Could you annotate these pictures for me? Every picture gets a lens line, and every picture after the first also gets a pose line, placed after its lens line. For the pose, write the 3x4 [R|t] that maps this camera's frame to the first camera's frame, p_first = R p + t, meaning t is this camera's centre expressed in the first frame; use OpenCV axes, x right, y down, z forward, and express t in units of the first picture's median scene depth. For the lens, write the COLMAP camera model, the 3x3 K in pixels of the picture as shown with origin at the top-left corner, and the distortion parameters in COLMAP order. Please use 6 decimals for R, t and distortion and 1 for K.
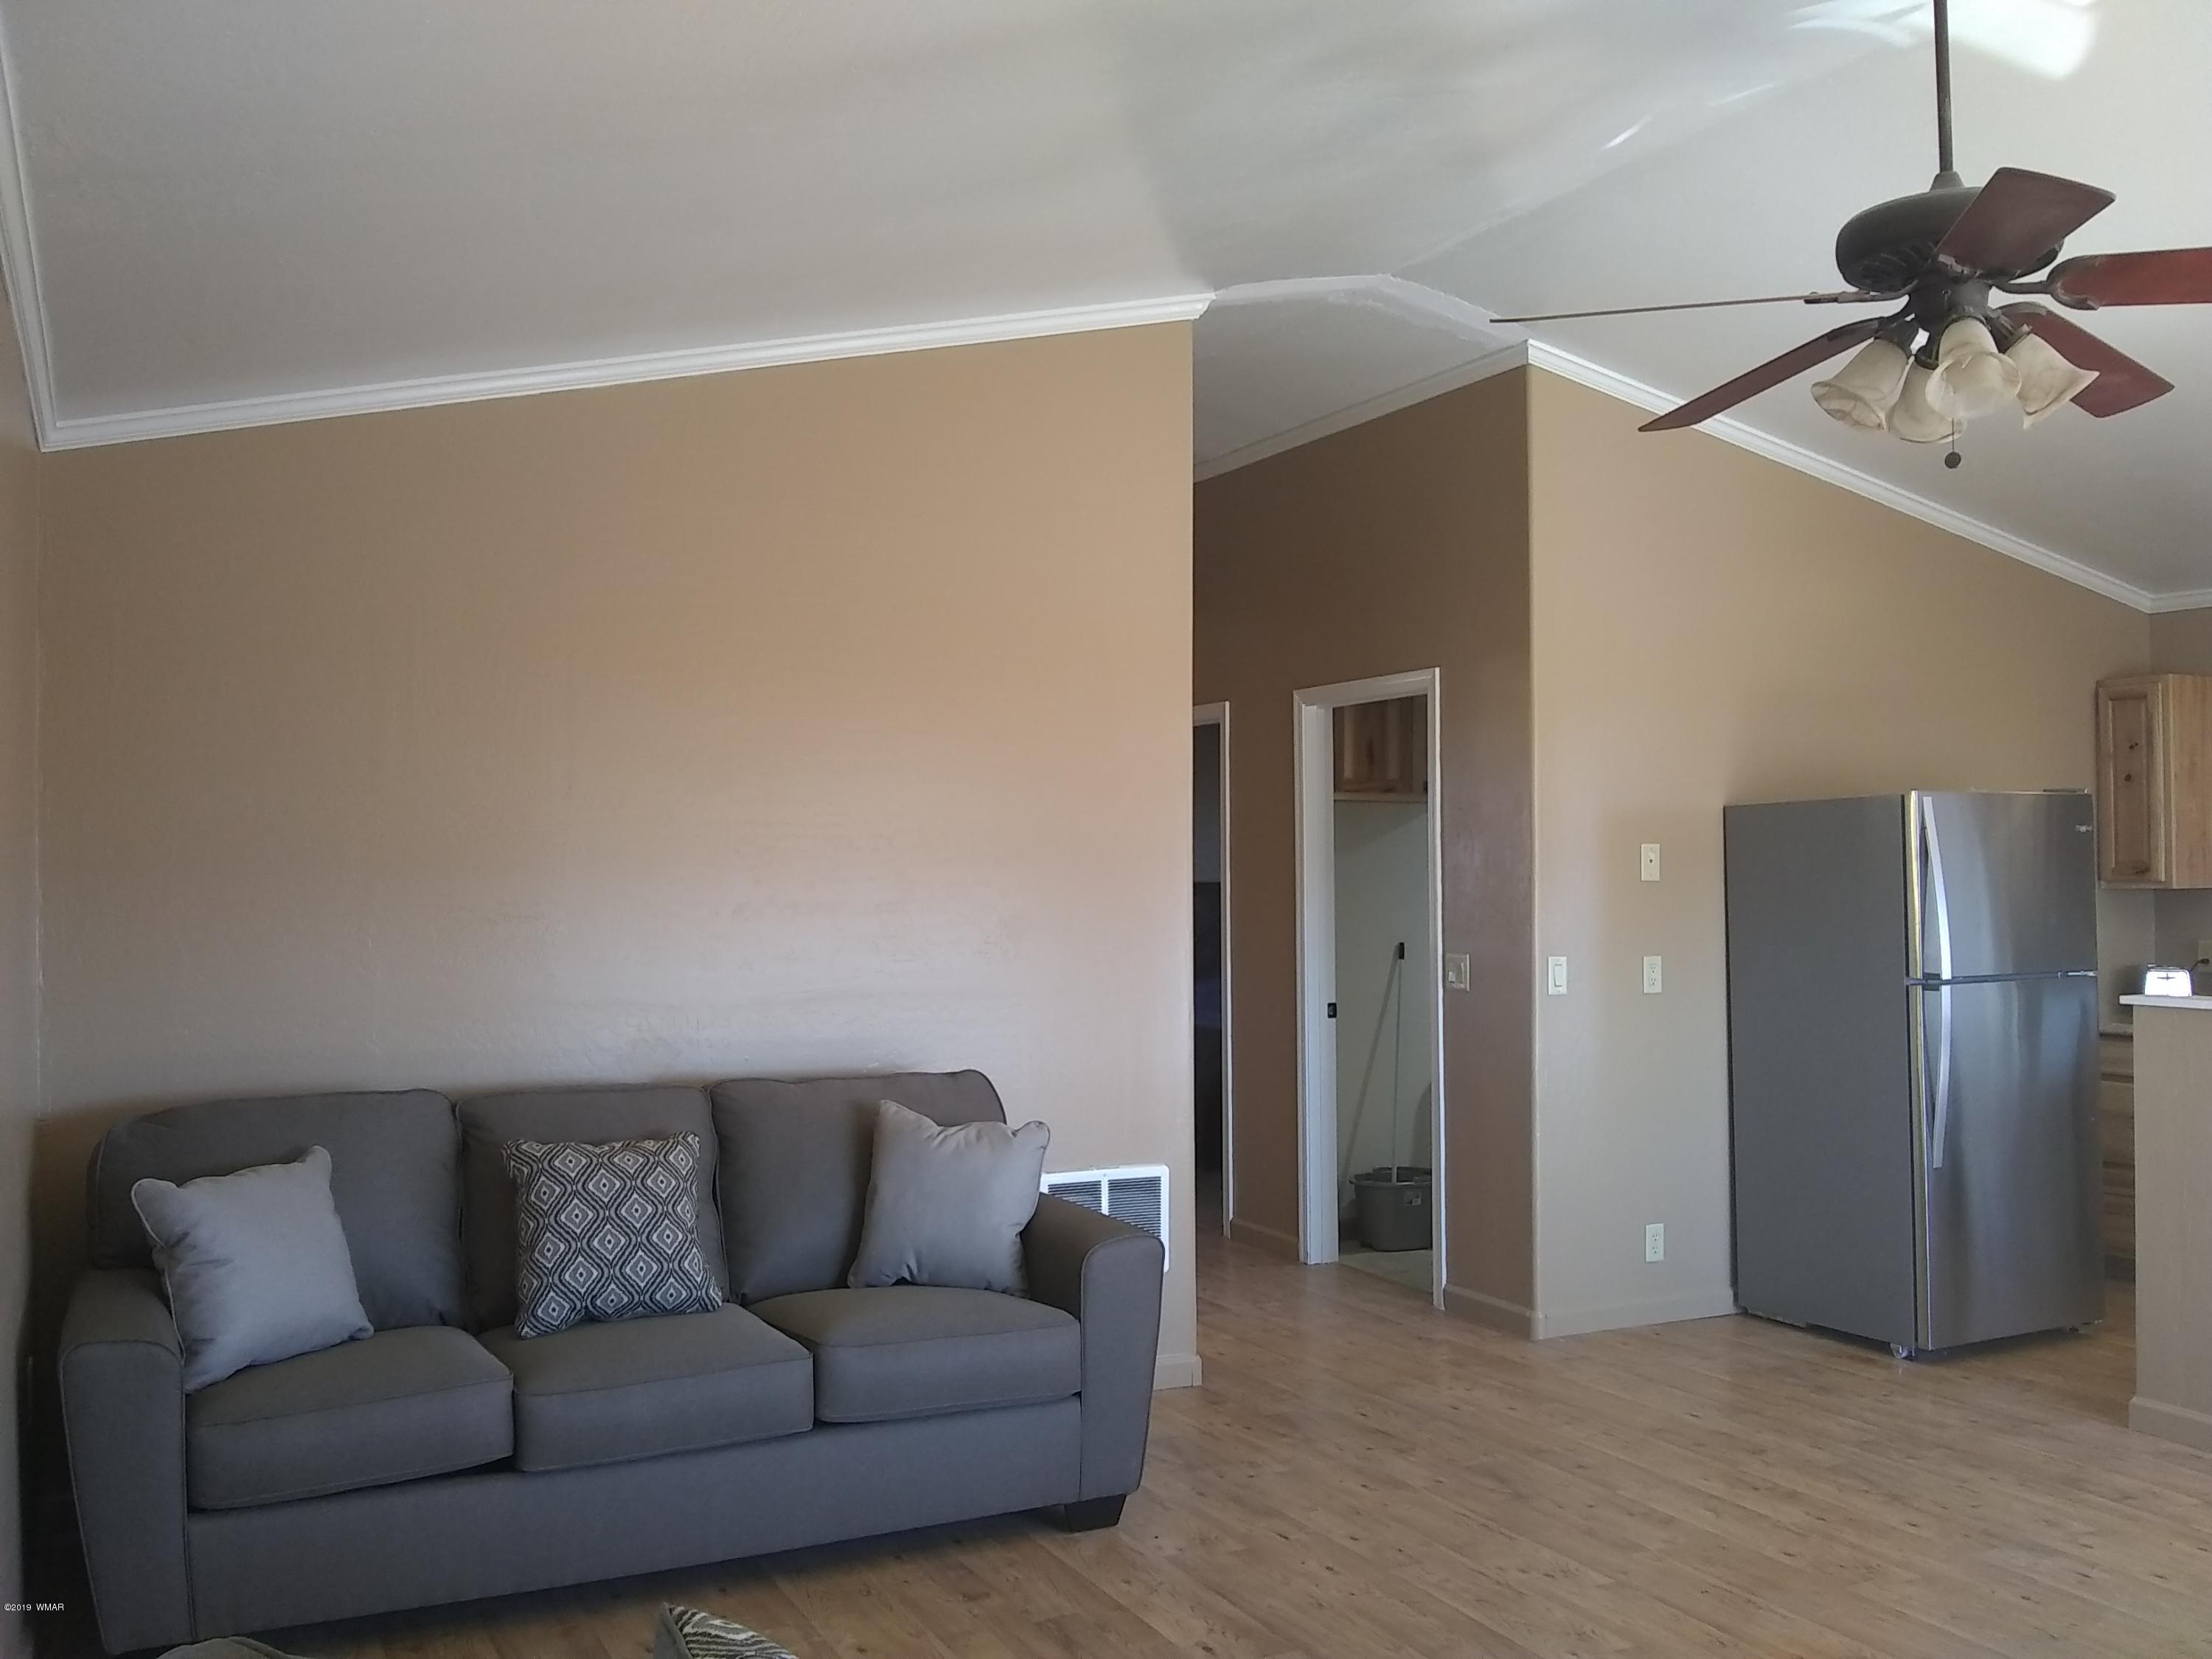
lens RADIAL K [[1992.3, 0, 1106.0], [0, 1992.3, 829.5], [0, 0, 1]] dist [0.022203, -0.145827]
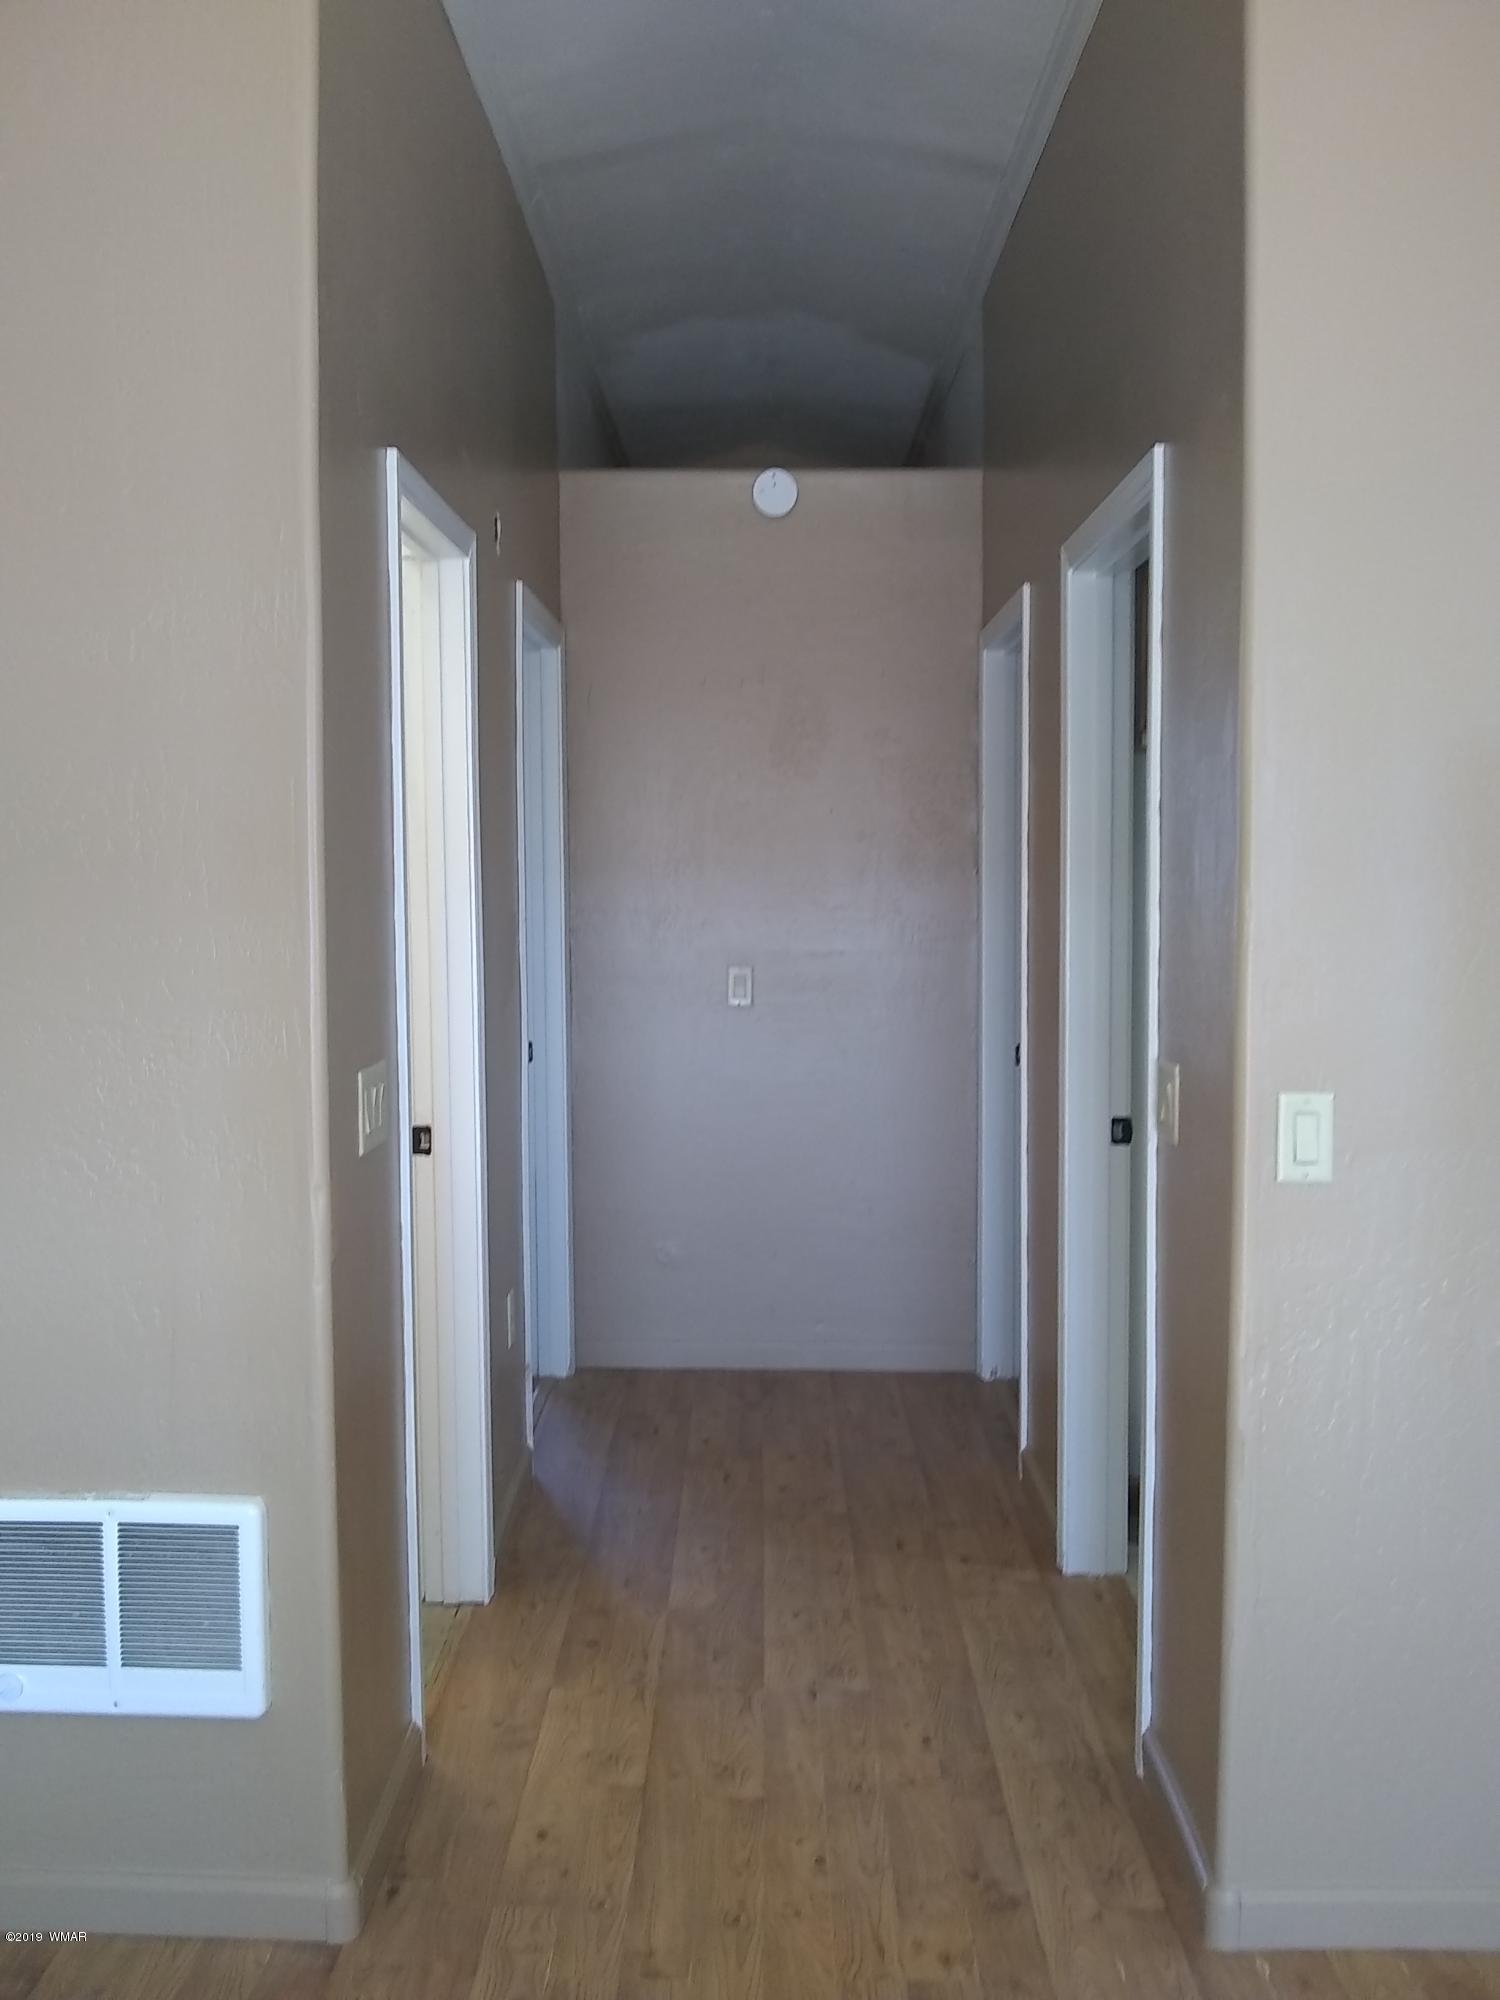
lens RADIAL K [[1763.3, 0, 748.2], [0, 1763.3, 986.1], [0, 0, 1]] dist [-0.000287, -0.085719]
pose [[0.886011, 0.034329, -0.462391, 0.293692], [0.009396, 0.995721, 0.091928, 0.006072], [0.463568, -0.085794, 0.881898, 0.621528]]
